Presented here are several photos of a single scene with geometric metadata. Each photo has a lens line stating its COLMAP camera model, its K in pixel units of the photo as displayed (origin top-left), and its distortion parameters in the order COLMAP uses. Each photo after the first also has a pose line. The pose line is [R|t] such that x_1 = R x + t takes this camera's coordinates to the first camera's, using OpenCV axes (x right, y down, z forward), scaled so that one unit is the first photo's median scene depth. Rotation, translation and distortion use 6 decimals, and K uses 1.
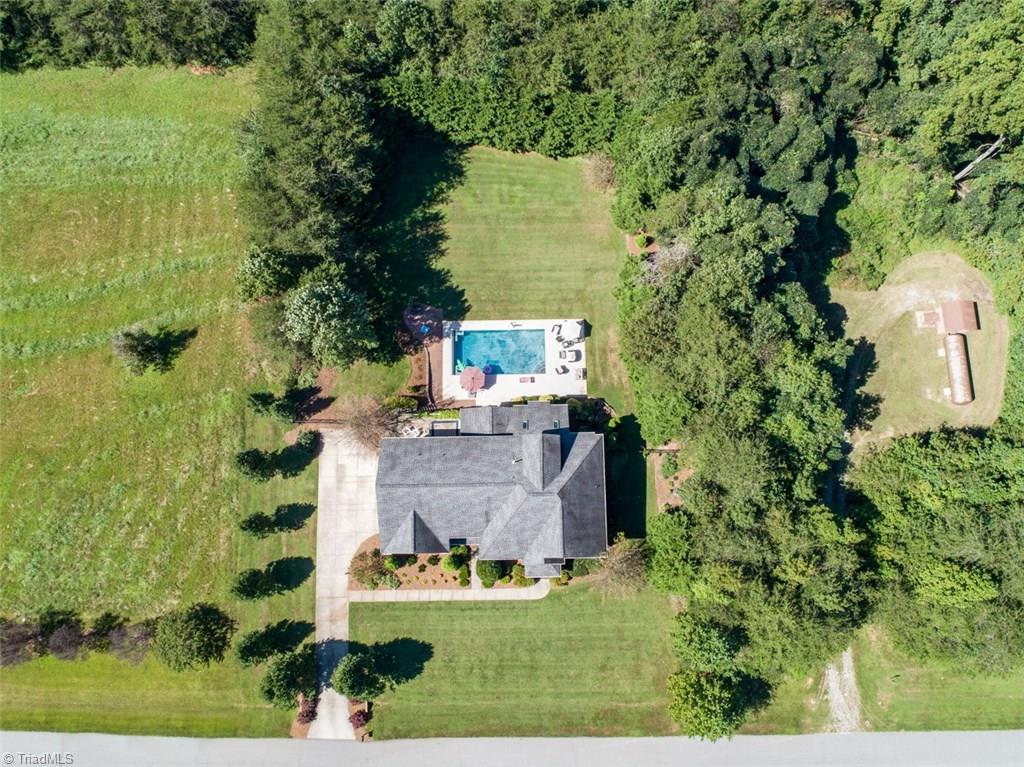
lens RADIAL K [[769.5, 0, 507.2], [0, 769.5, 374.4], [0, 0, 1]] dist [-0.010287, 0.004203]
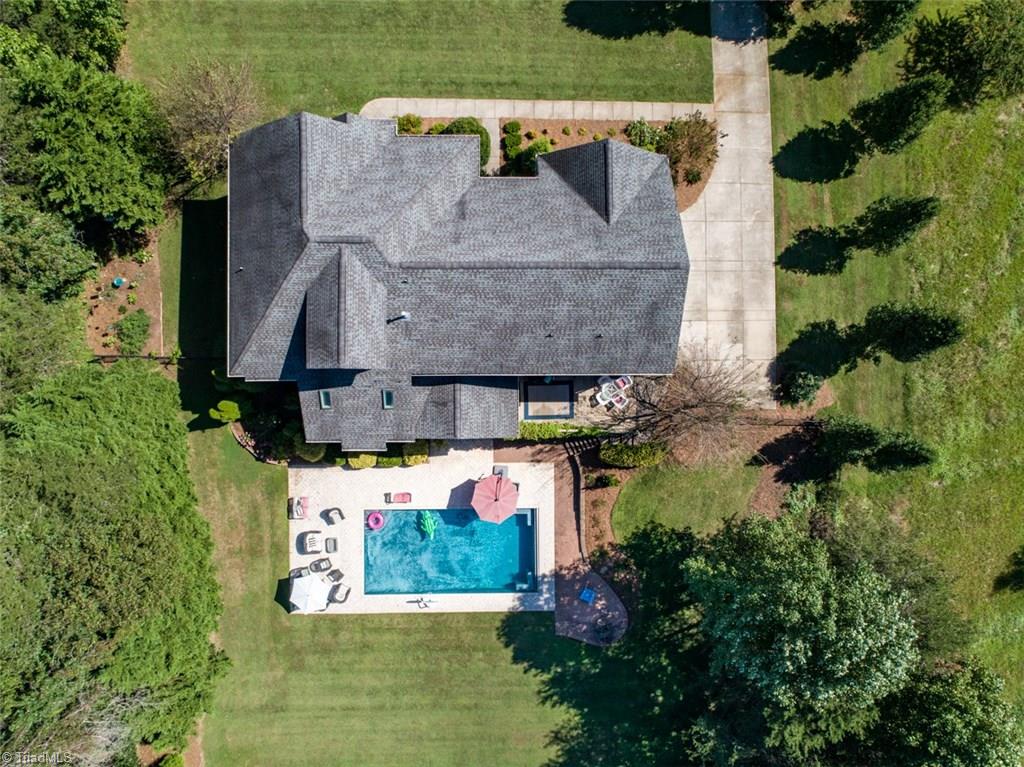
lens RADIAL K [[769.5, 0, 507.2], [0, 769.5, 374.4], [0, 0, 1]] dist [-0.010287, 0.004203]
pose [[-0.999763, -0.007850, -0.020300, -0.040627], [0.003432, -0.977886, 0.209110, -0.021492], [-0.021493, 0.208991, 0.977681, 0.468712]]
